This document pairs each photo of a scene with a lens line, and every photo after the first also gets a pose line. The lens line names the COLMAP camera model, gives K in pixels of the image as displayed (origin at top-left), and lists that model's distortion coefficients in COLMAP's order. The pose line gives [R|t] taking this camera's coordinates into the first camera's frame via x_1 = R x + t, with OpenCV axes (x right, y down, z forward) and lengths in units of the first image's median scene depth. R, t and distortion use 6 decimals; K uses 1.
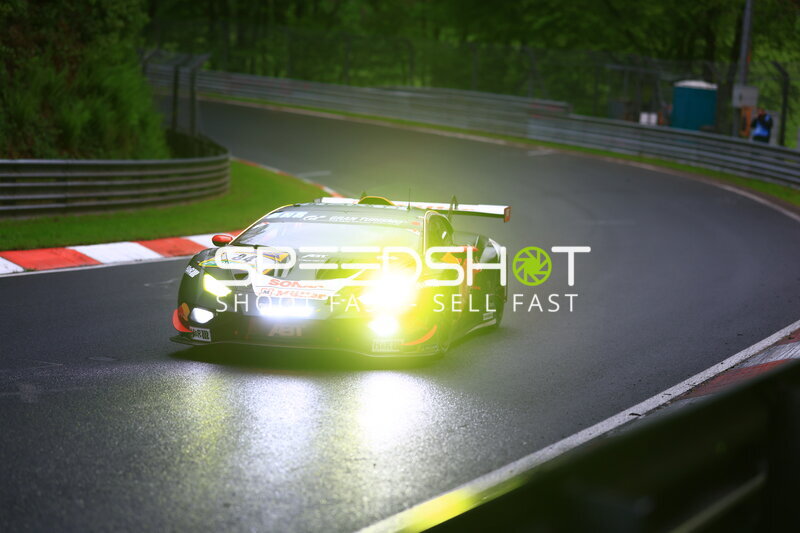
lens RADIAL K [[1786.2, 0, 400.0], [0, 1786.2, 266.5], [0, 0, 1]] dist [-0.003868, -0.203802]
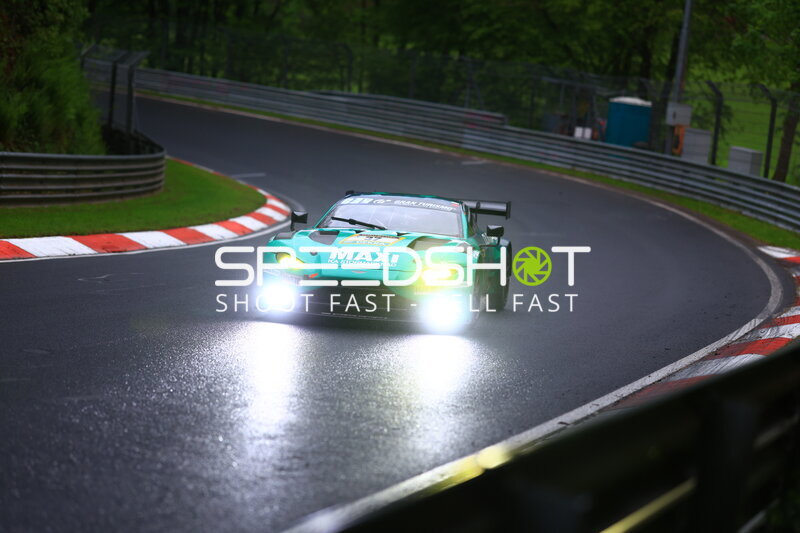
lens RADIAL K [[1794.2, 0, 400.0], [0, 1794.2, 266.5], [0, 0, 1]] dist [0.004644, -0.129128]
pose [[0.998506, 0.035600, 0.041462, -0.003496], [-0.035454, 0.999362, -0.004248, 0.000647], [-0.041587, 0.002772, 0.999131, -0.008700]]
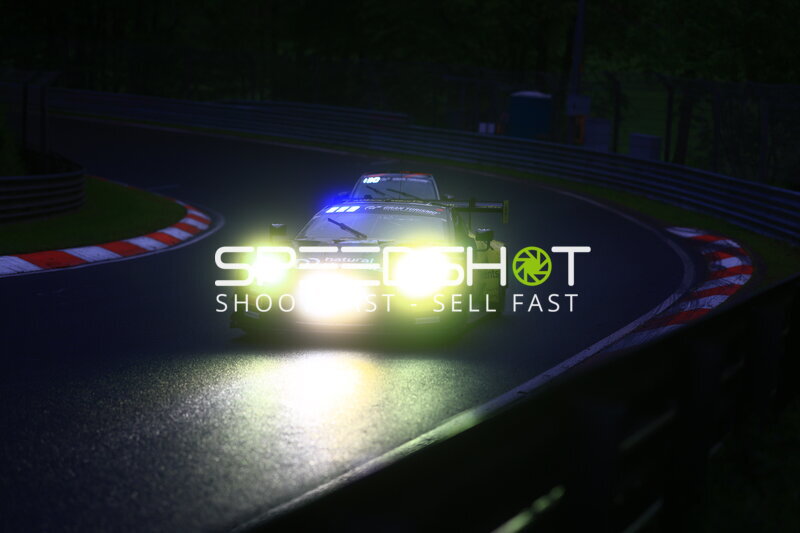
lens RADIAL K [[1924.4, 0, 374.0], [0, 1924.4, 266.6], [0, 0, 1]] dist [0.001256, 0.126139]
pose [[0.994383, -0.022536, 0.103413, -0.043859], [0.023587, 0.999682, -0.008954, 0.006110], [-0.103179, 0.011343, 0.994598, -0.103807]]
